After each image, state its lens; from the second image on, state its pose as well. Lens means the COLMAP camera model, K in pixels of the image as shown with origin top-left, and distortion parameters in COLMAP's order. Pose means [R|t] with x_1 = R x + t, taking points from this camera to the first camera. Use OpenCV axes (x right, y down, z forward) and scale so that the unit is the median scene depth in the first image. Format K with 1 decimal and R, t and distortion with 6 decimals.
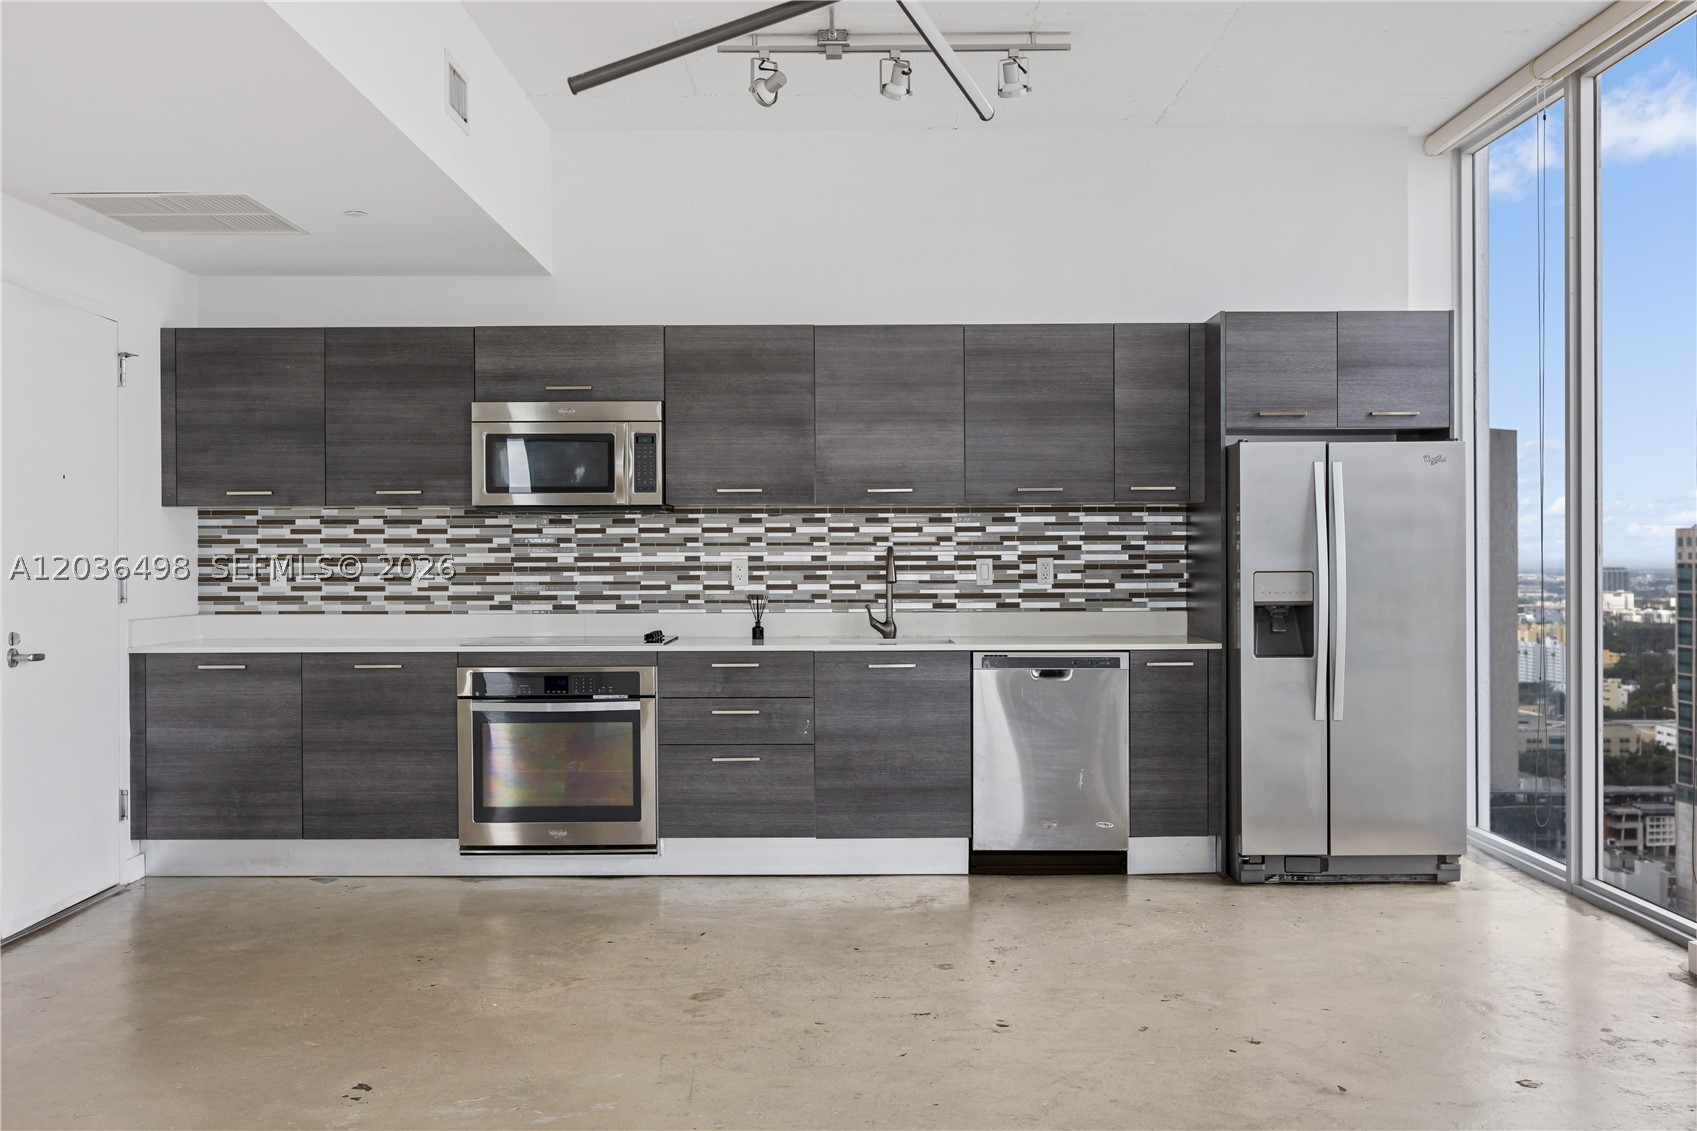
lens RADIAL K [[1592.3, 0, 849.3], [0, 1592.3, 566.2], [0, 0, 1]] dist [-0.009306, 0.000000]
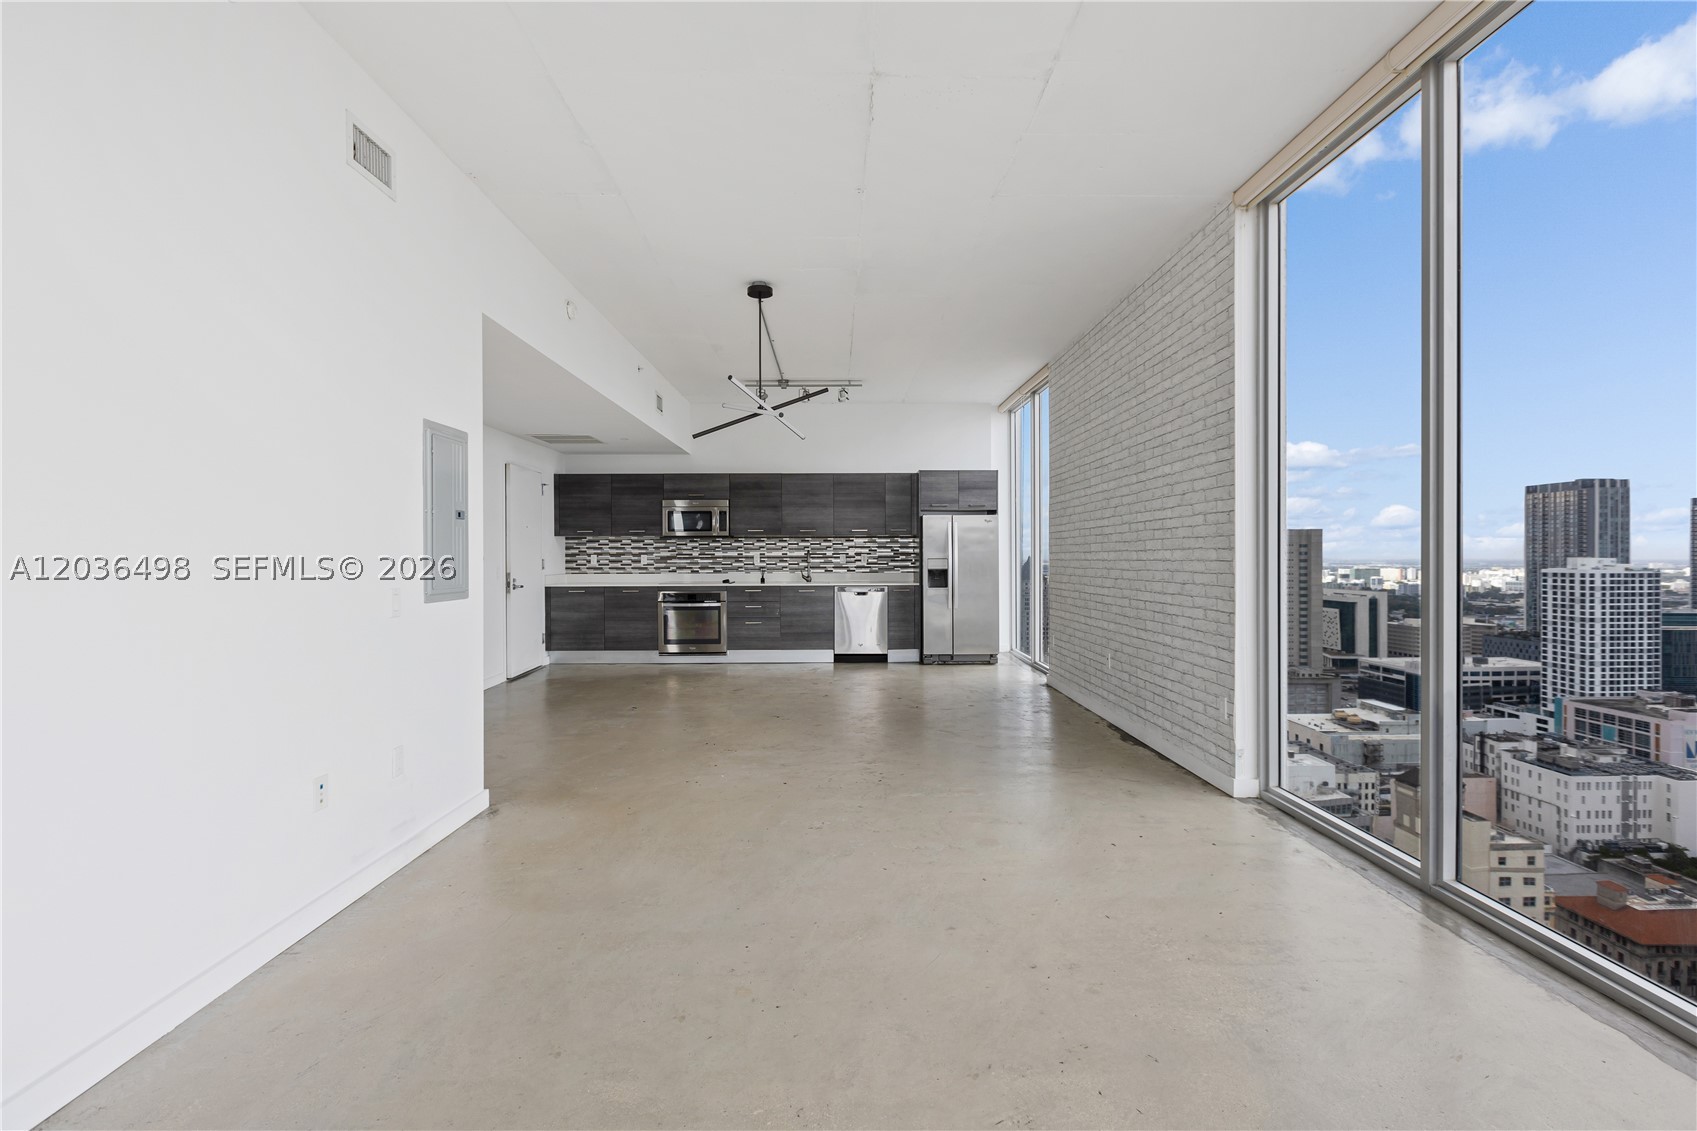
lens RADIAL K [[742.2, 0, 846.7], [0, 742.2, 558.8], [0, 0, 1]] dist [-0.004236, -0.000124]
pose [[0.999785, -0.000001, 0.020738, 0.069654], [-0.000044, 0.999998, 0.002162, 0.000612], [-0.020738, -0.002163, 0.999783, -0.356778]]
